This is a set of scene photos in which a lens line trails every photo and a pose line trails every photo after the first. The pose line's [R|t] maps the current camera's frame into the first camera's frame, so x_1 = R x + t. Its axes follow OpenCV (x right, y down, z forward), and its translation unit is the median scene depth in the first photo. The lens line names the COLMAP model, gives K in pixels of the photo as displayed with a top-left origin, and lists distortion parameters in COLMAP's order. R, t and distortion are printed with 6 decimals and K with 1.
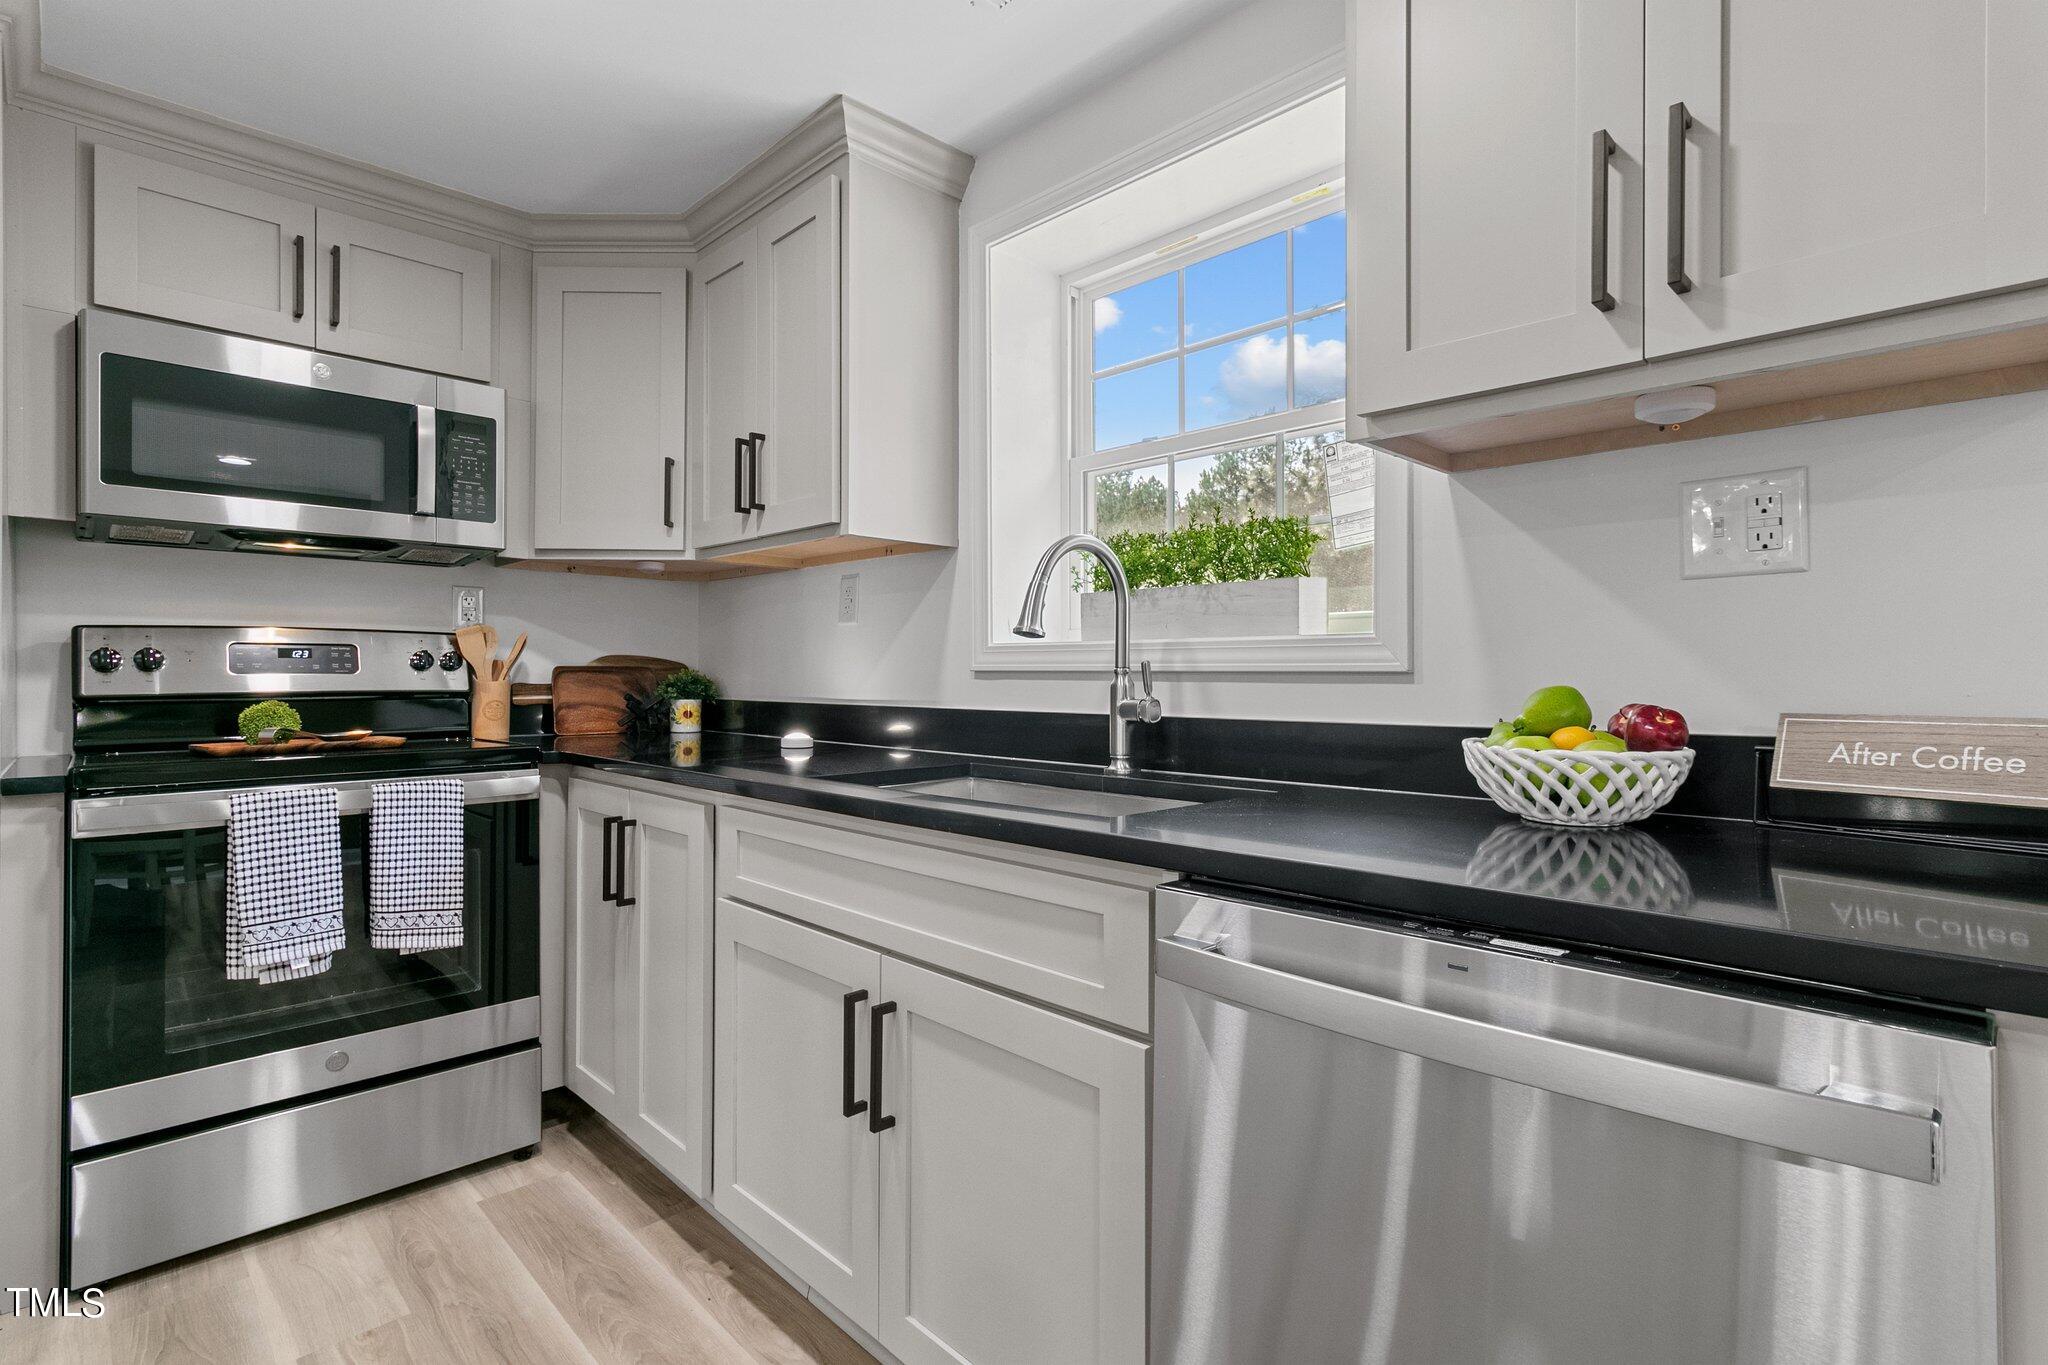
lens RADIAL K [[943.8, 0, 1041.6], [0, 943.8, 678.1], [0, 0, 1]] dist [0.002317, 0.001225]
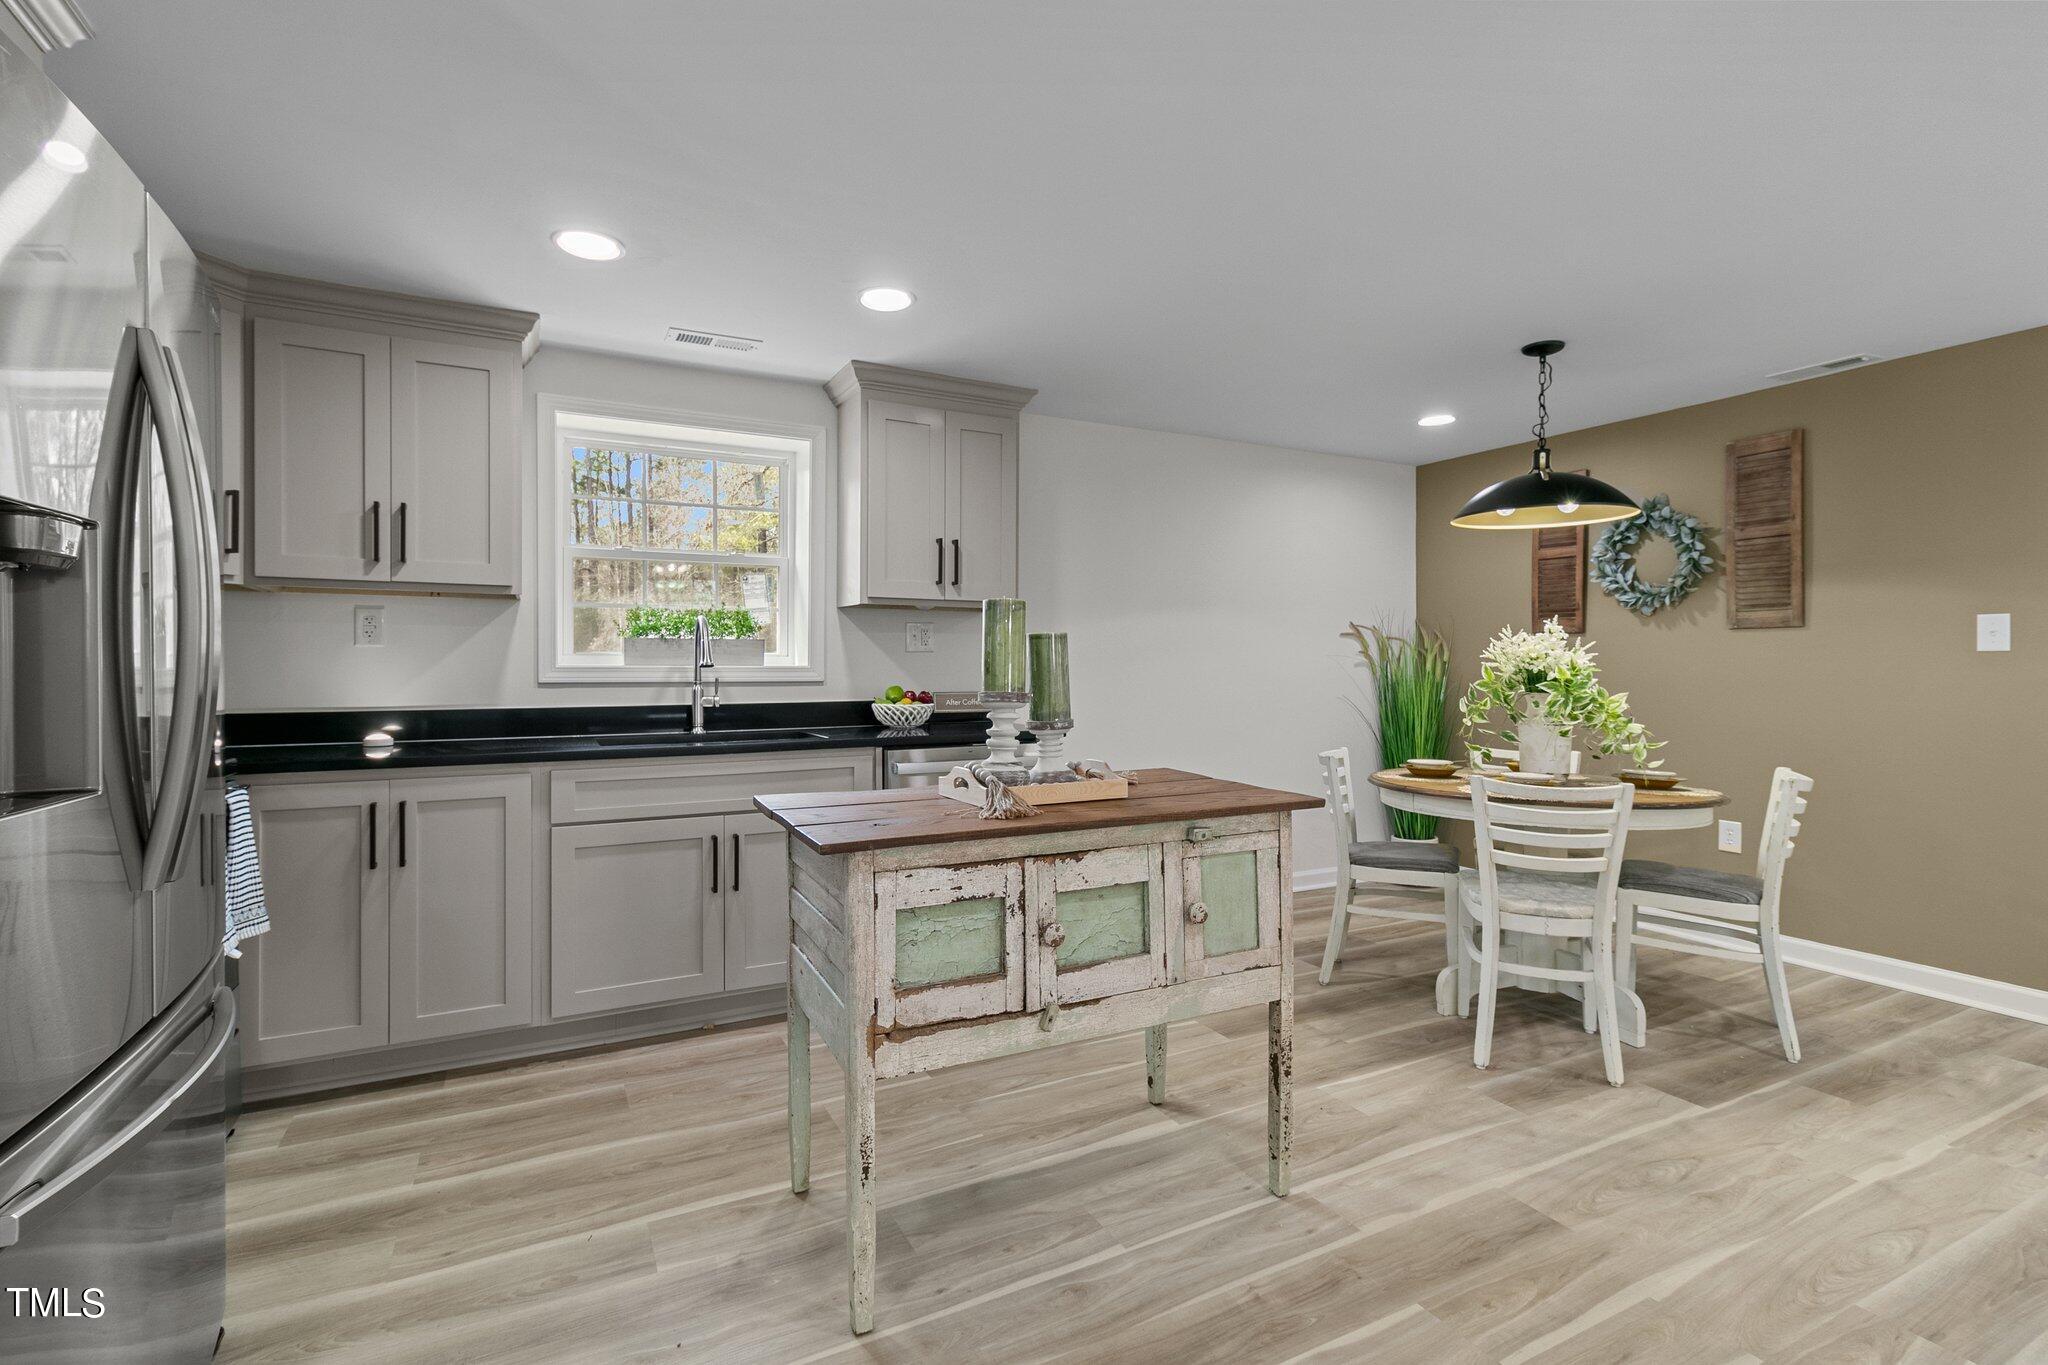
lens RADIAL K [[943.8, 0, 1000.2], [0, 943.8, 668.6], [0, 0, 1]] dist [0.002317, 0.001225]
pose [[0.314584, -0.005648, 0.949213, -1.543228], [0.003520, 0.999982, 0.004783, -0.042131], [-0.949223, 0.001837, 0.314598, -0.228191]]
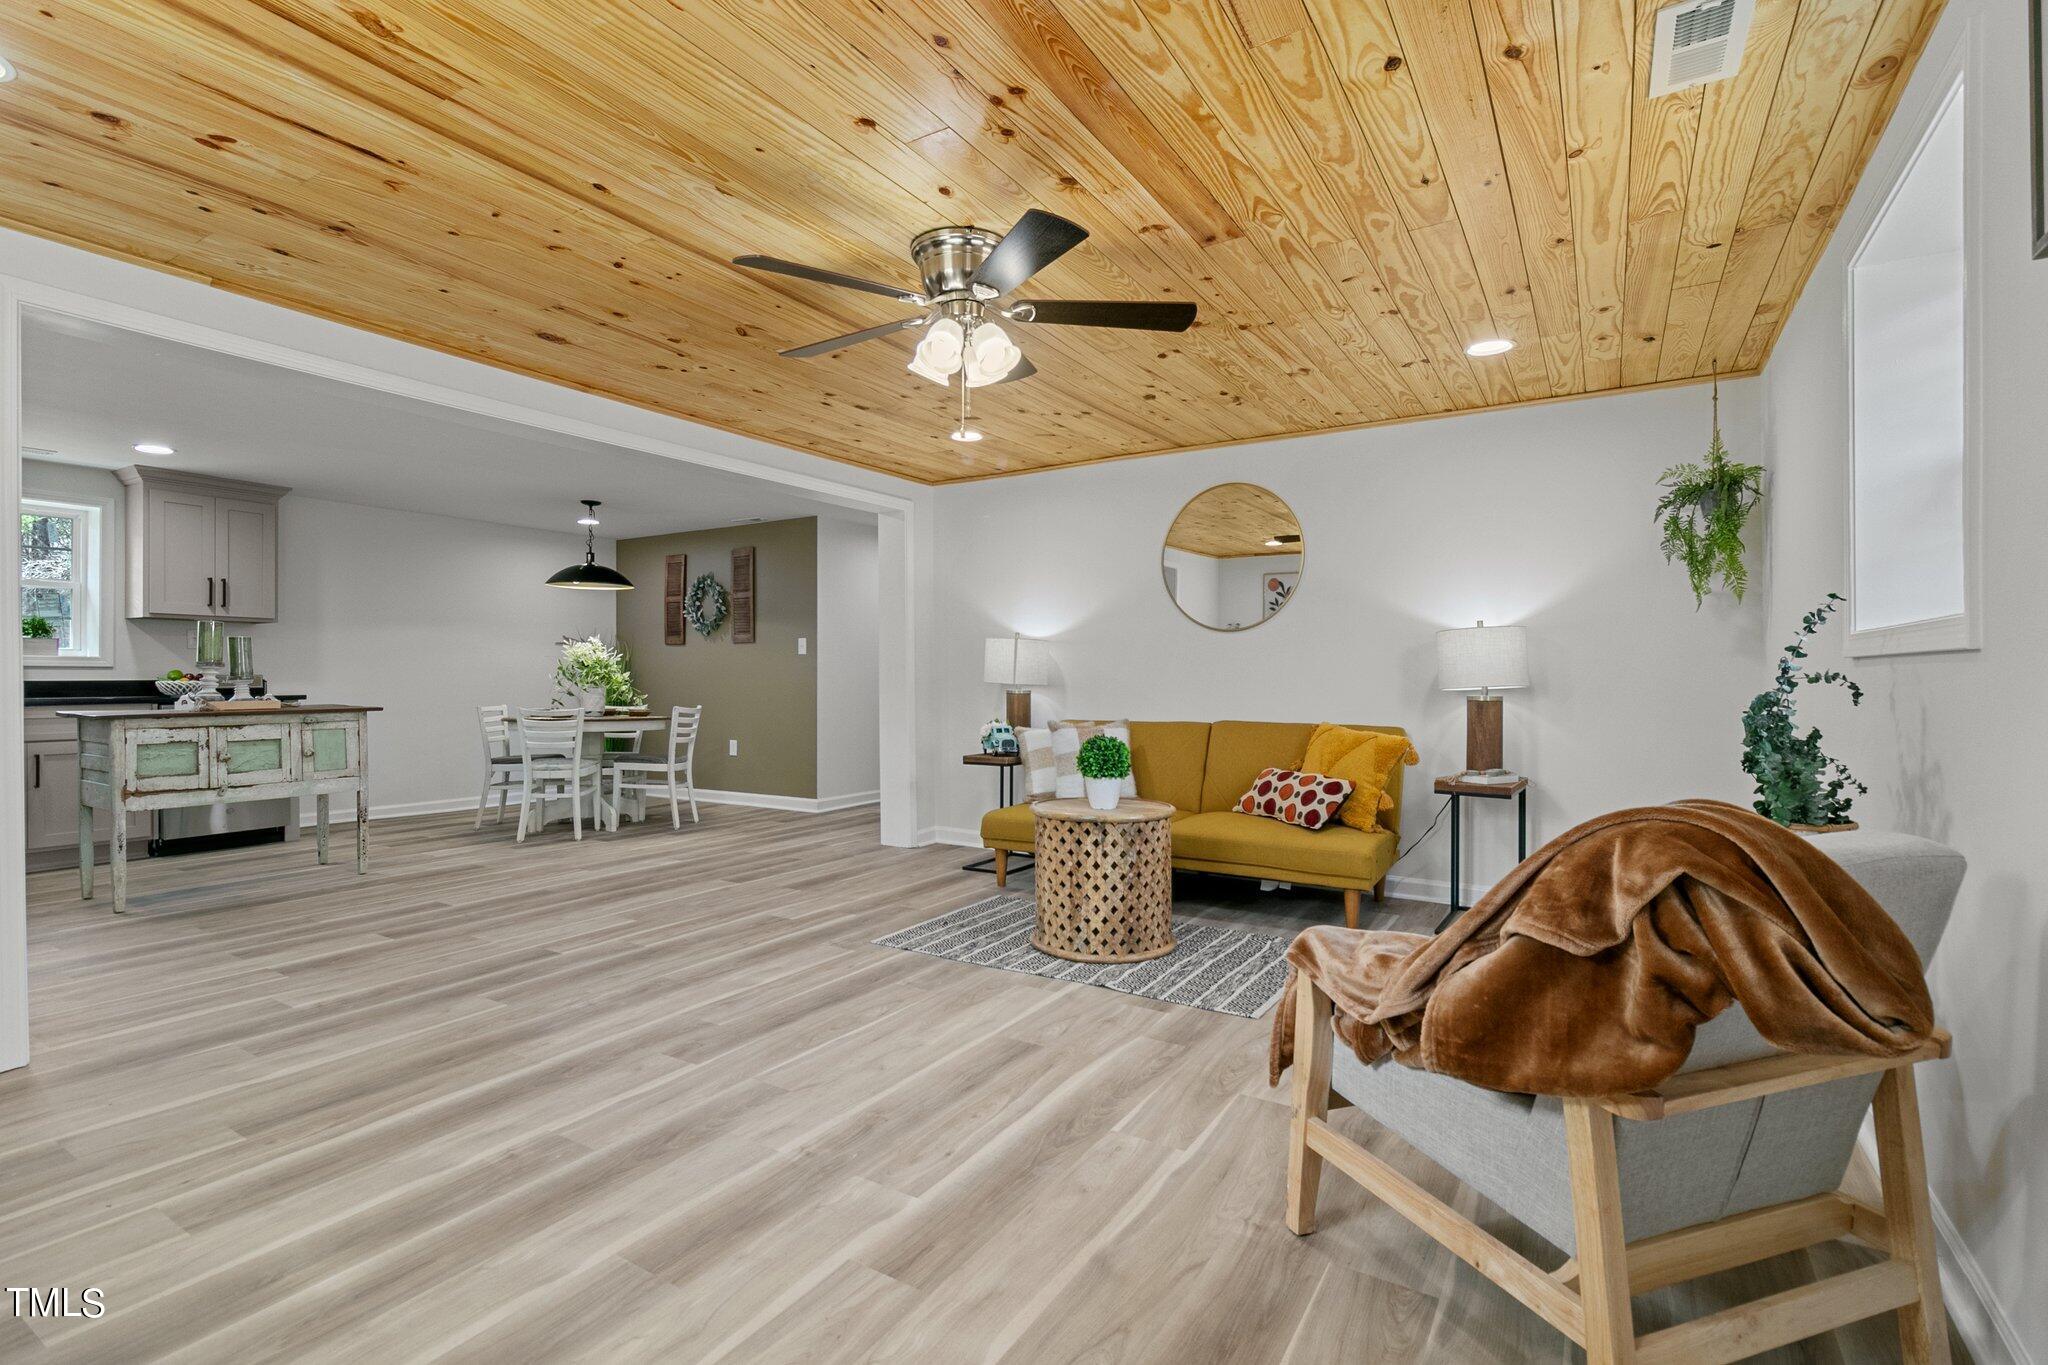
lens RADIAL K [[943.8, 0, 1024.9], [0, 943.8, 678.7], [0, 0, 1]] dist [0.002317, 0.001225]
pose [[-0.237076, -0.004800, 0.971479, -3.451076], [0.004097, 0.999974, 0.005940, 0.026110], [-0.971483, 0.005389, -0.237050, -1.392186]]
